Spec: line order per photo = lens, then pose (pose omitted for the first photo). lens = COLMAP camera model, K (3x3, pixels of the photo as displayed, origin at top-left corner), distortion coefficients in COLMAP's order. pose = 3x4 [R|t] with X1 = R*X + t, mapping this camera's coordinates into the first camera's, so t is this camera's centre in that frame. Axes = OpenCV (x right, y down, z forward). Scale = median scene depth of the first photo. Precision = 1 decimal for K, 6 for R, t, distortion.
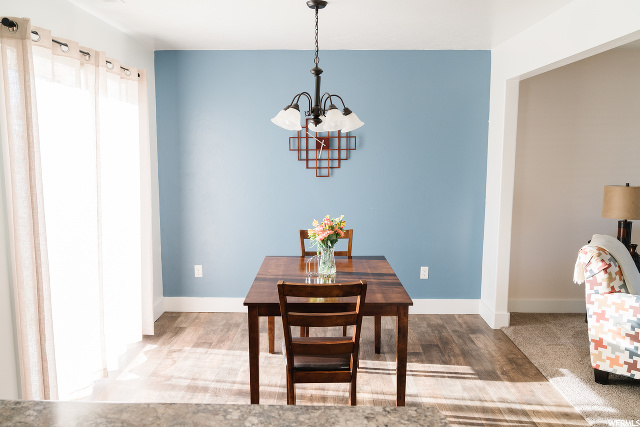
lens RADIAL K [[520.6, 0, 320.3], [0, 520.6, 213.7], [0, 0, 1]] dist [0.004715, -0.003058]
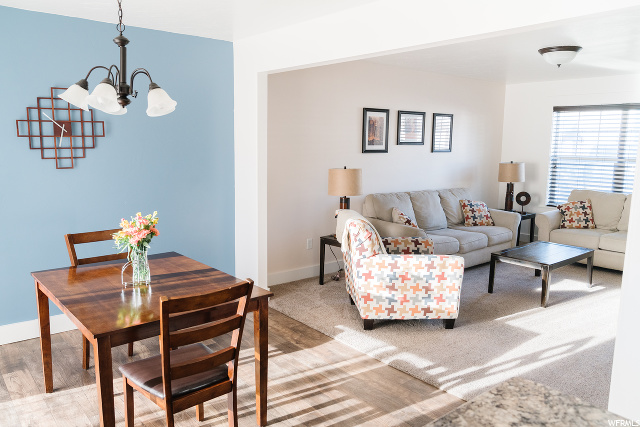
lens RADIAL K [[492.9, 0, 317.9], [0, 492.9, 212.1], [0, 0, 1]] dist [-0.008860, 0.013475]
pose [[0.761430, -0.085705, 0.642556, -0.282088], [0.069675, 0.996300, 0.050323, -0.018458], [-0.644491, 0.006452, 0.764584, 0.191005]]
